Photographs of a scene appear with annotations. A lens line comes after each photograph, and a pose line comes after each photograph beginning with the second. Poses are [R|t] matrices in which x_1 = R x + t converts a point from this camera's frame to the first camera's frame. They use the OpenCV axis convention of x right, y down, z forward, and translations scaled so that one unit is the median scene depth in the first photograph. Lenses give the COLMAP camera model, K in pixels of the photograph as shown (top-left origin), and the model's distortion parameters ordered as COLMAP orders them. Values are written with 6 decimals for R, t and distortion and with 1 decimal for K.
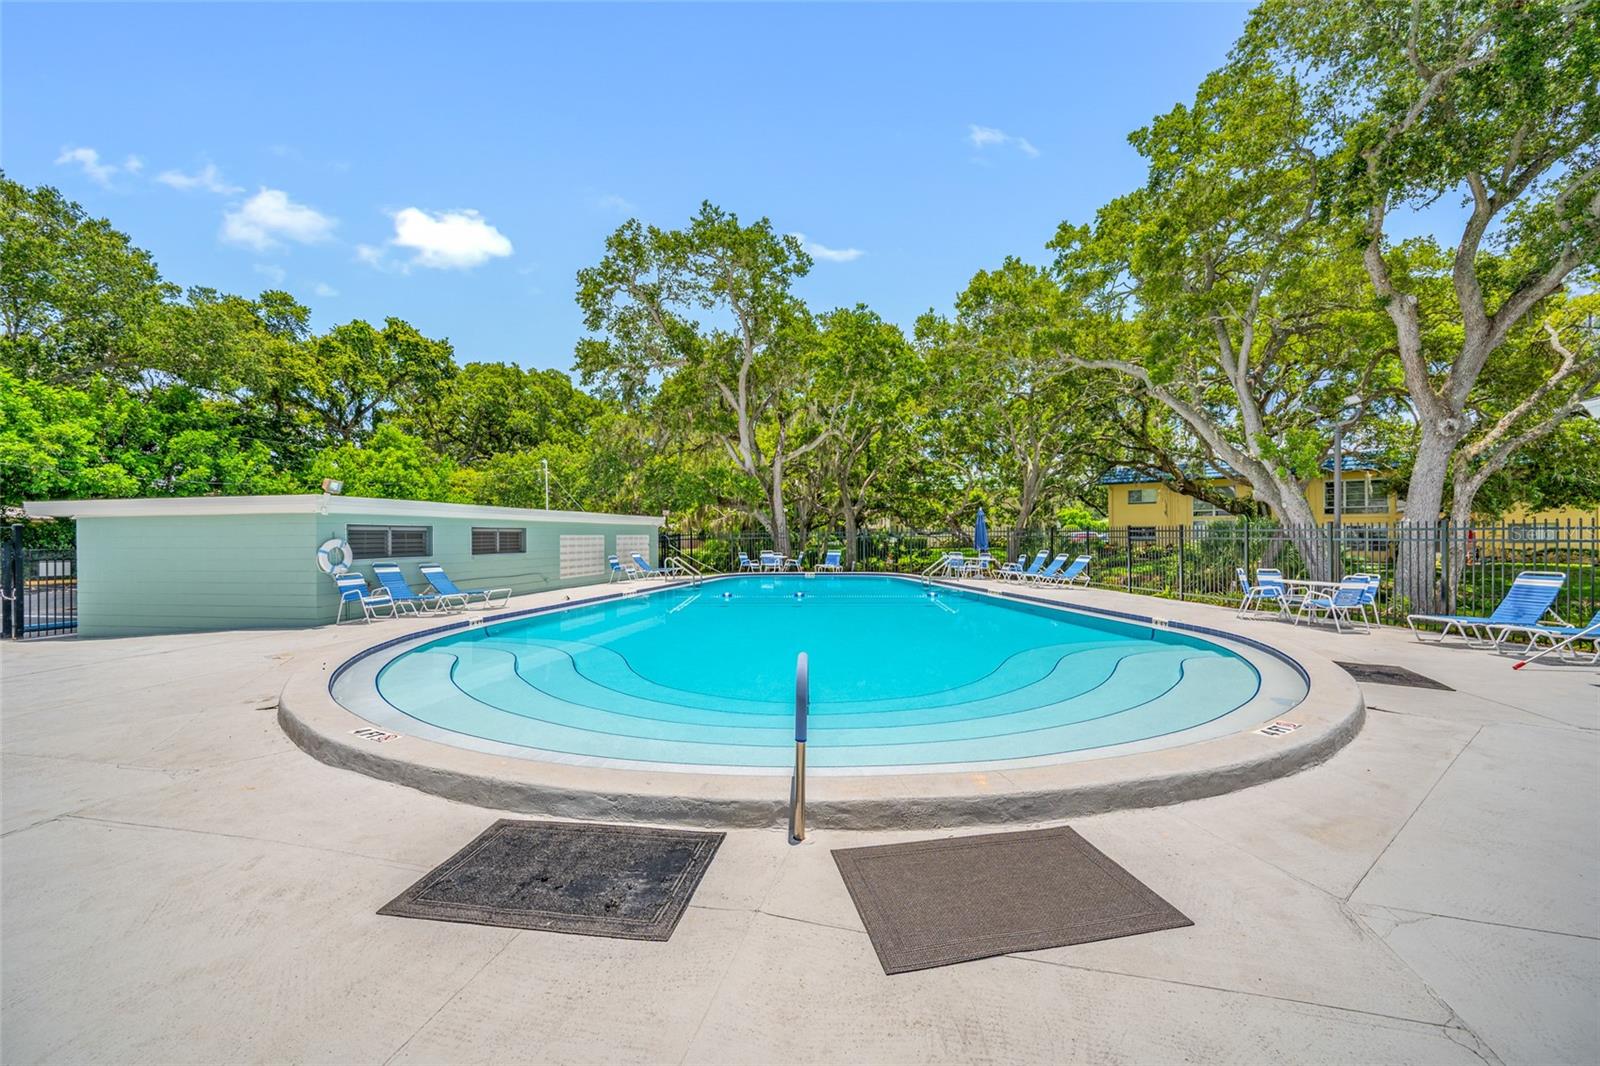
lens RADIAL K [[640.5, 0, 800.0], [0, 640.5, 533.0], [0, 0, 1]] dist [-0.001430, 0.000019]
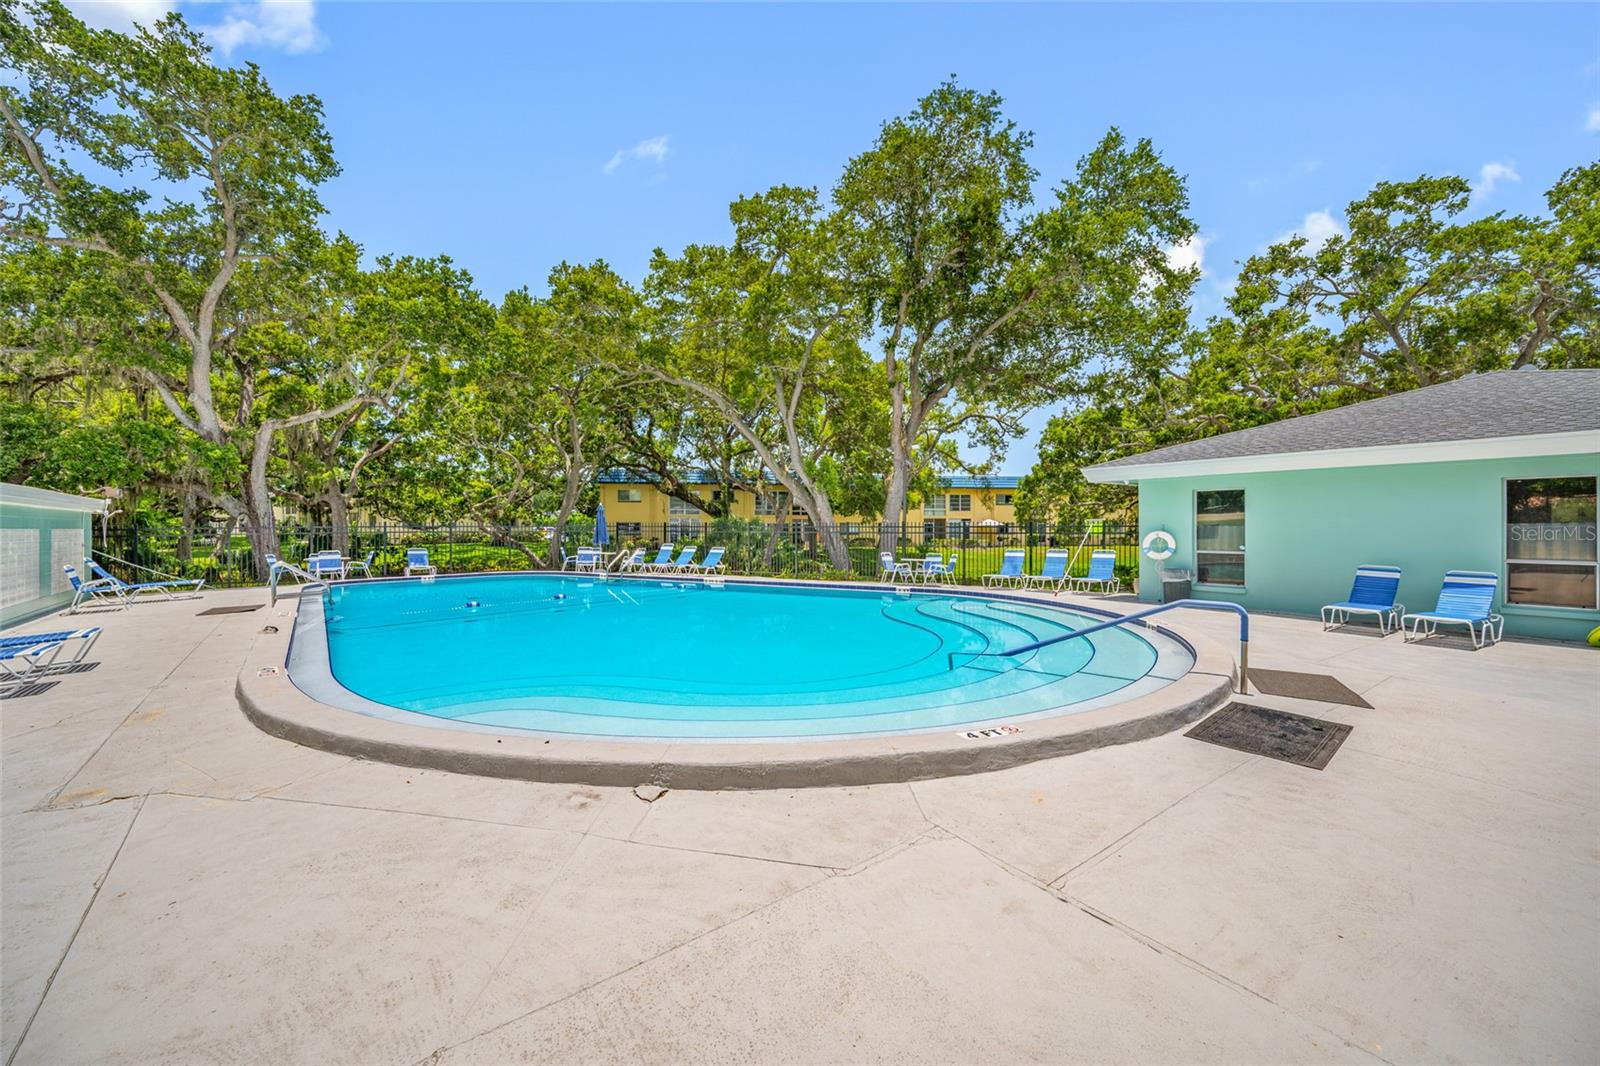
lens RADIAL K [[640.5, 0, 800.0], [0, 640.5, 533.0], [0, 0, 1]] dist [-0.001430, 0.000019]
pose [[0.614606, -0.002526, 0.788830, -0.289549], [-0.003654, 0.999975, 0.006049, 0.000303], [-0.788825, -0.006600, 0.614582, 0.112302]]
